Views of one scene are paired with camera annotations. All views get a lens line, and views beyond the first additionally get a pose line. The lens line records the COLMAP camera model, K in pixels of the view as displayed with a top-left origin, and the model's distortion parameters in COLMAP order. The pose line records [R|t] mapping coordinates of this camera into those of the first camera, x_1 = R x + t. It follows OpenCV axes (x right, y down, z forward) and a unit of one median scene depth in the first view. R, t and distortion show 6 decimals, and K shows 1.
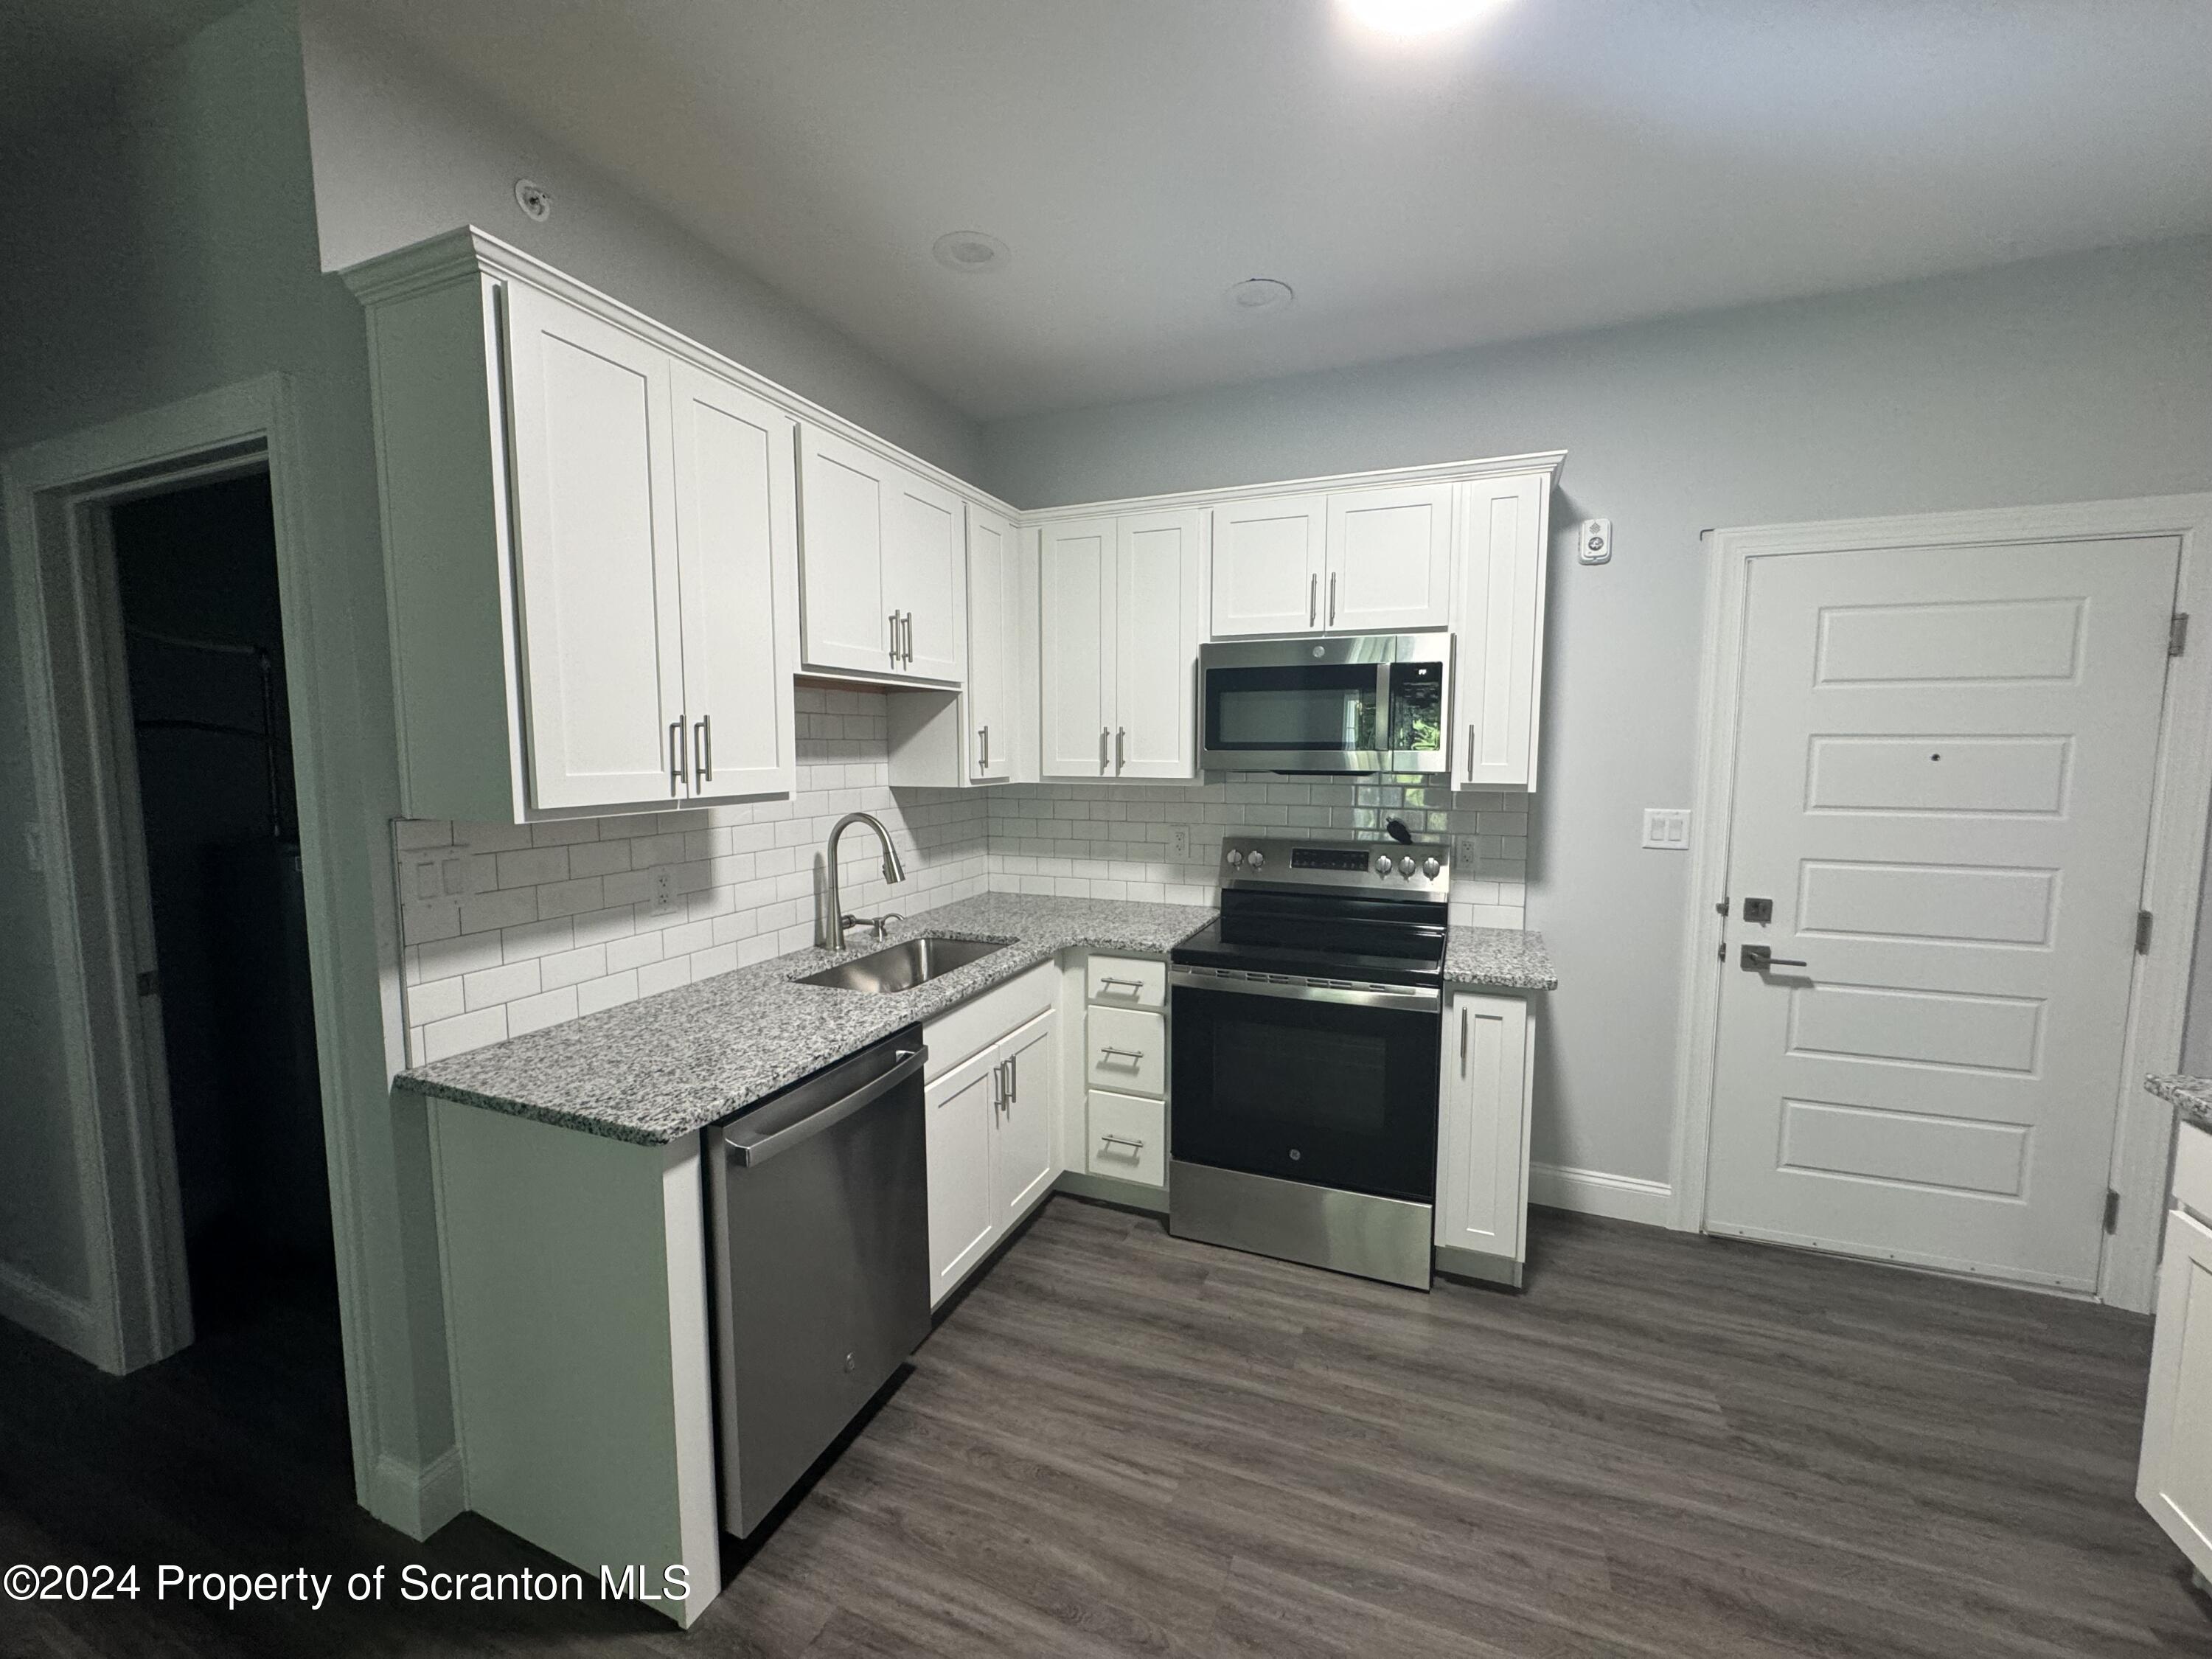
lens RADIAL K [[880.8, 0, 1106.0], [0, 880.8, 829.5], [0, 0, 1]] dist [-0.002241, -0.000104]
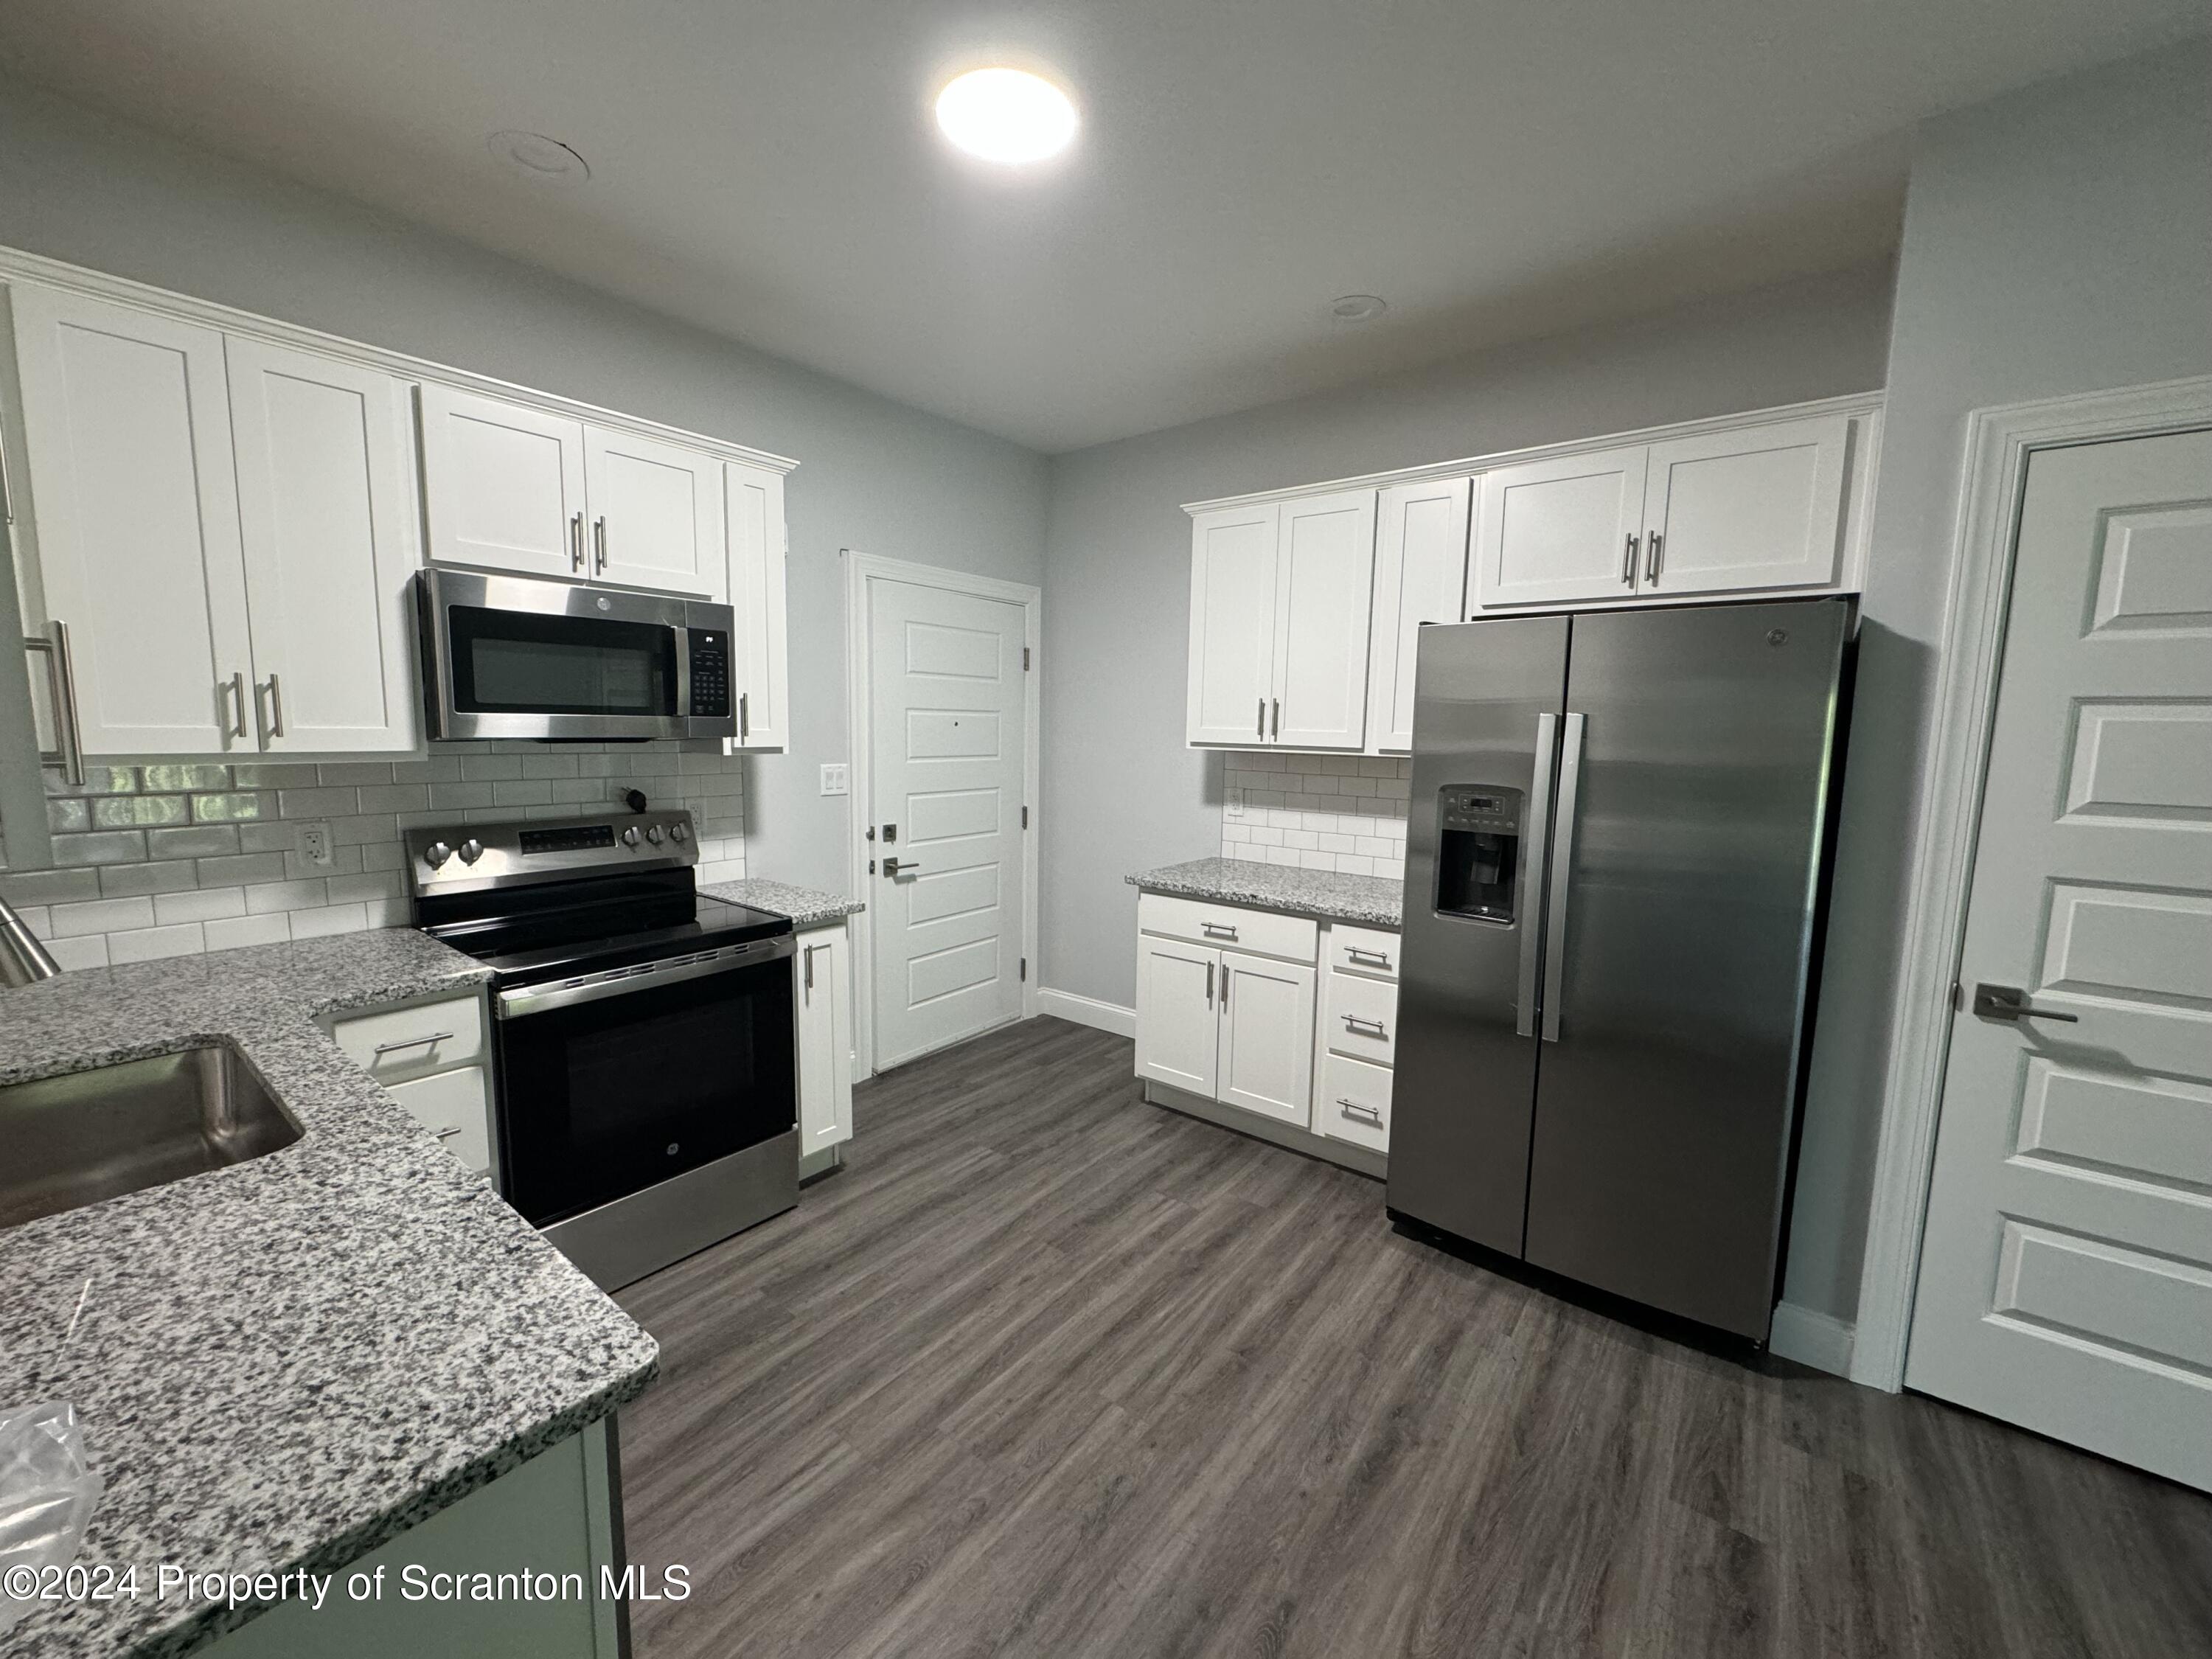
lens RADIAL K [[880.8, 0, 1106.0], [0, 880.8, 829.5], [0, 0, 1]] dist [-0.002241, -0.000104]
pose [[0.268007, -0.113333, 0.956728, -0.587705], [0.073295, 0.992577, 0.097048, -0.028398], [-0.960625, 0.044114, 0.274324, 0.324483]]
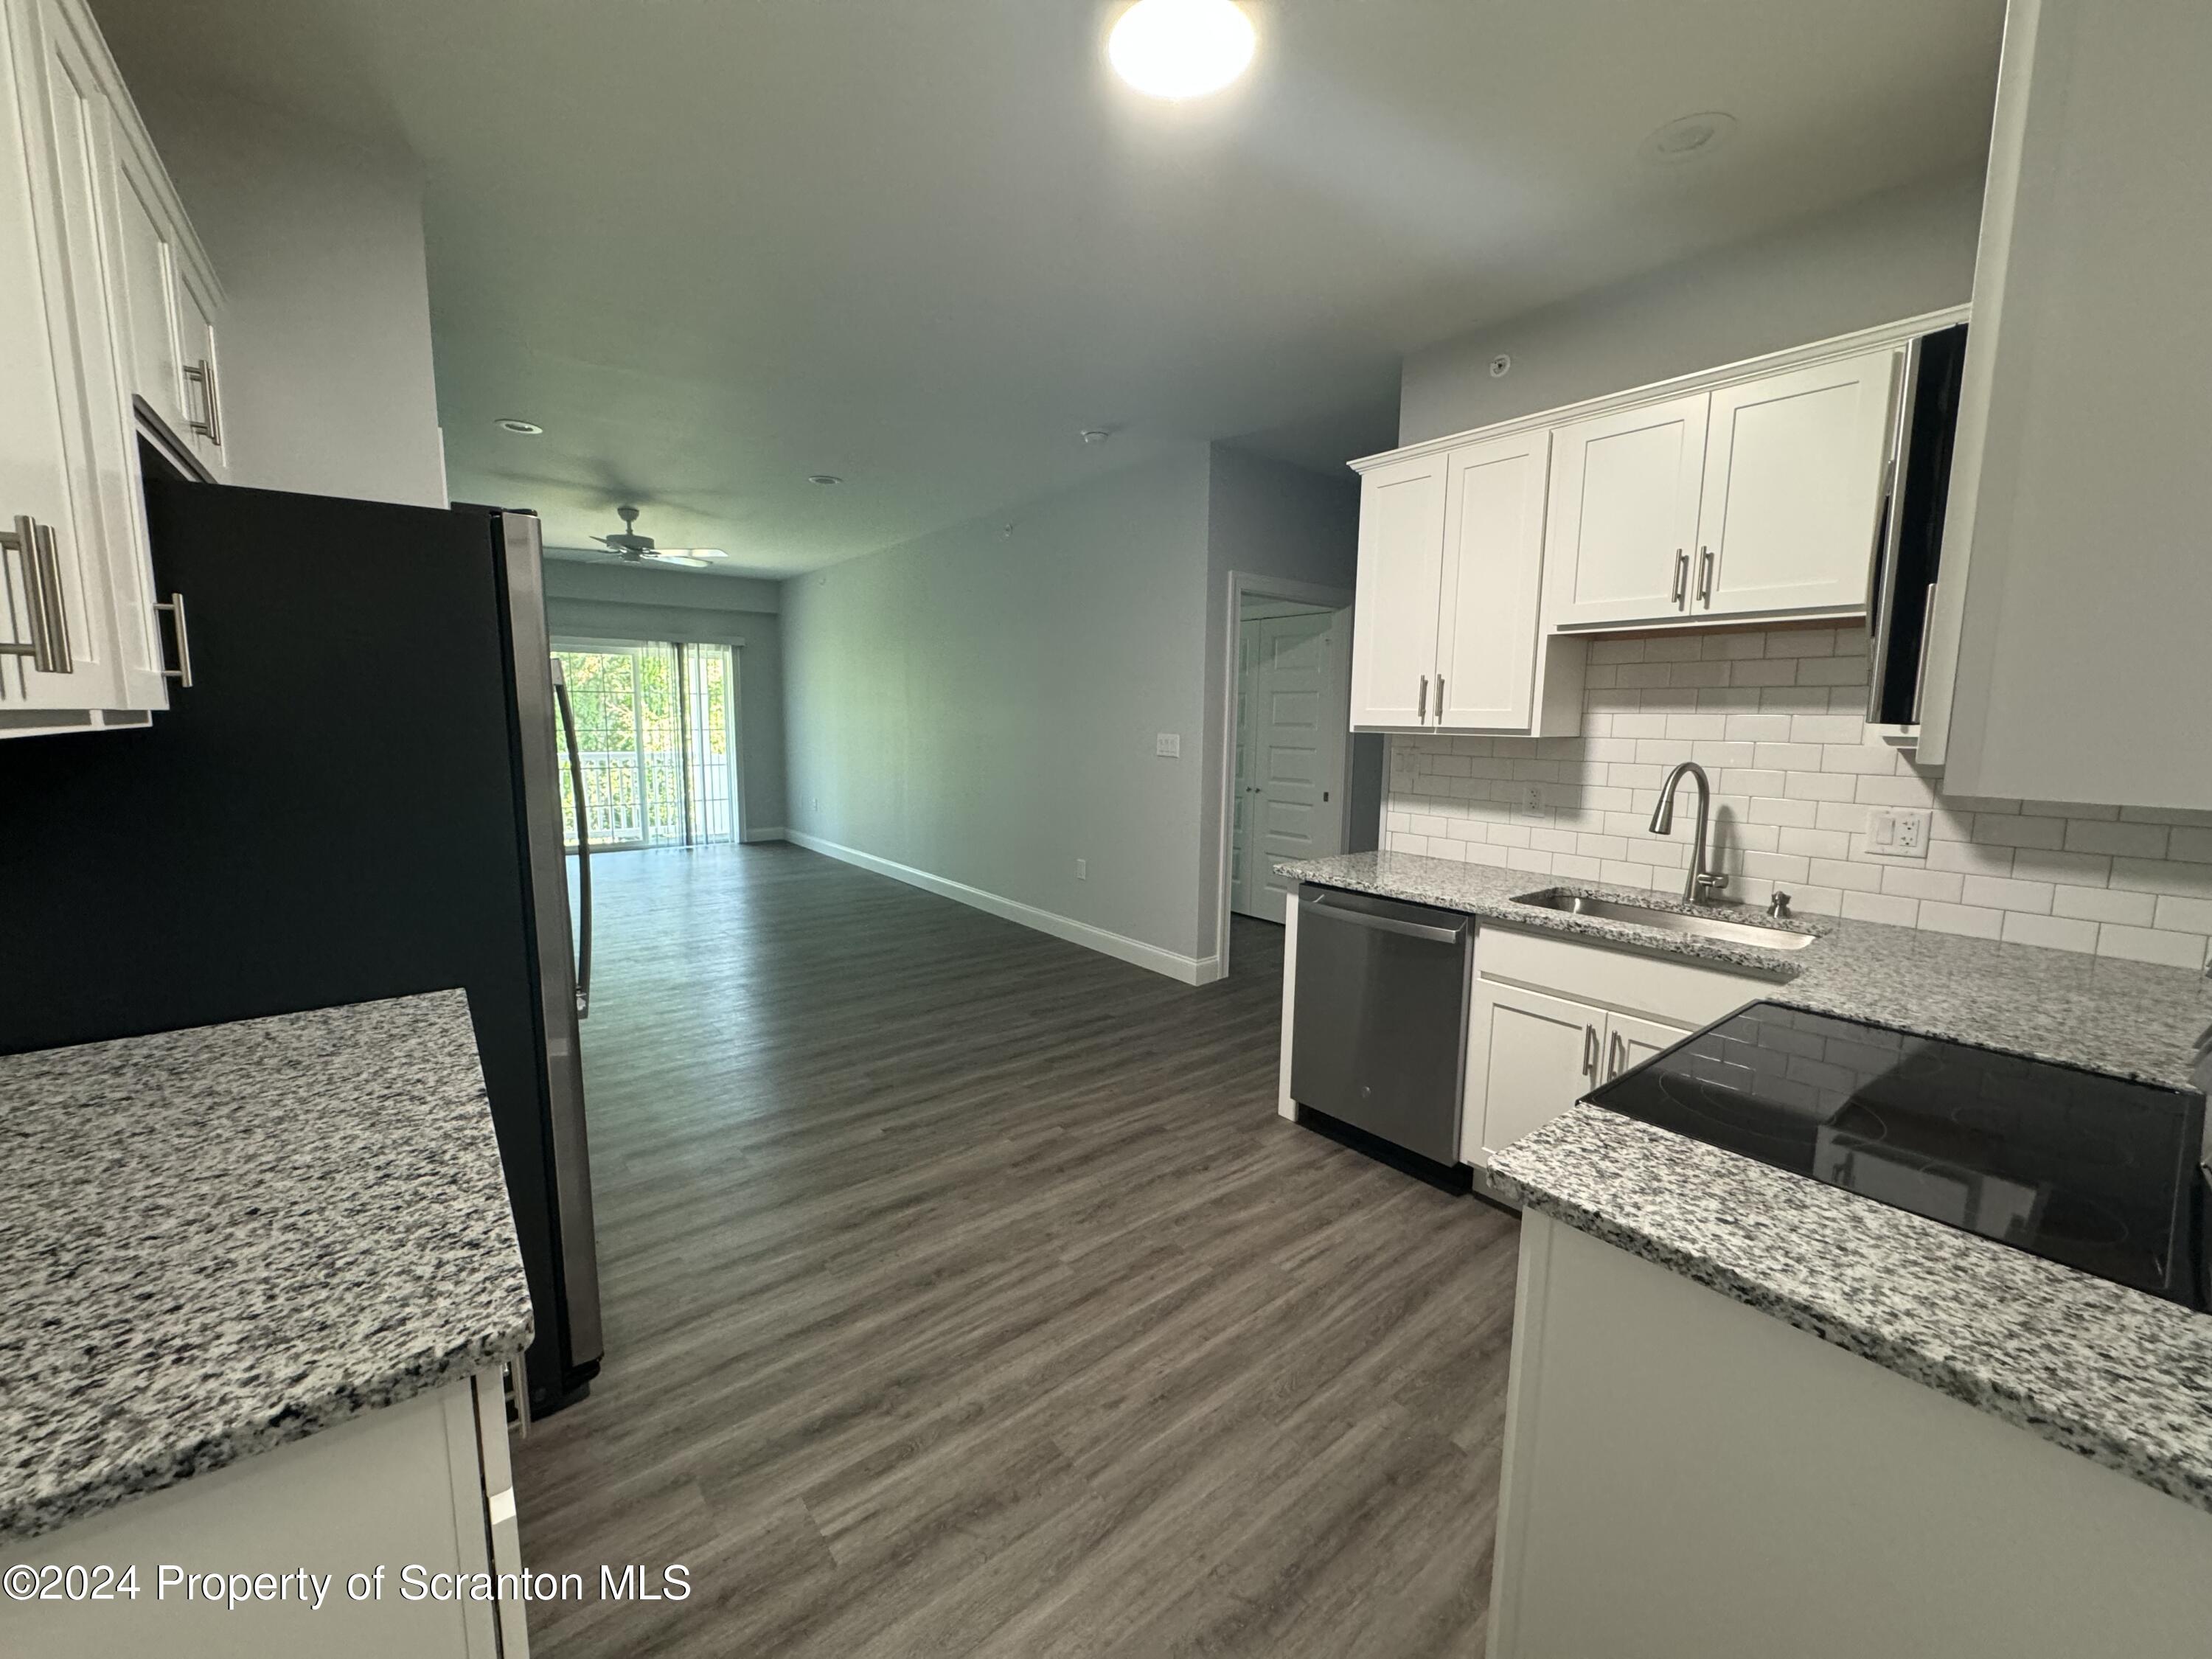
lens RADIAL K [[880.8, 0, 1106.0], [0, 880.8, 829.5], [0, 0, 1]] dist [-0.002241, -0.000104]
pose [[-0.487591, 0.108087, -0.866356, 0.999684], [-0.094351, 0.979972, 0.175364, -0.062356], [0.867959, 0.167247, -0.467627, 1.019616]]
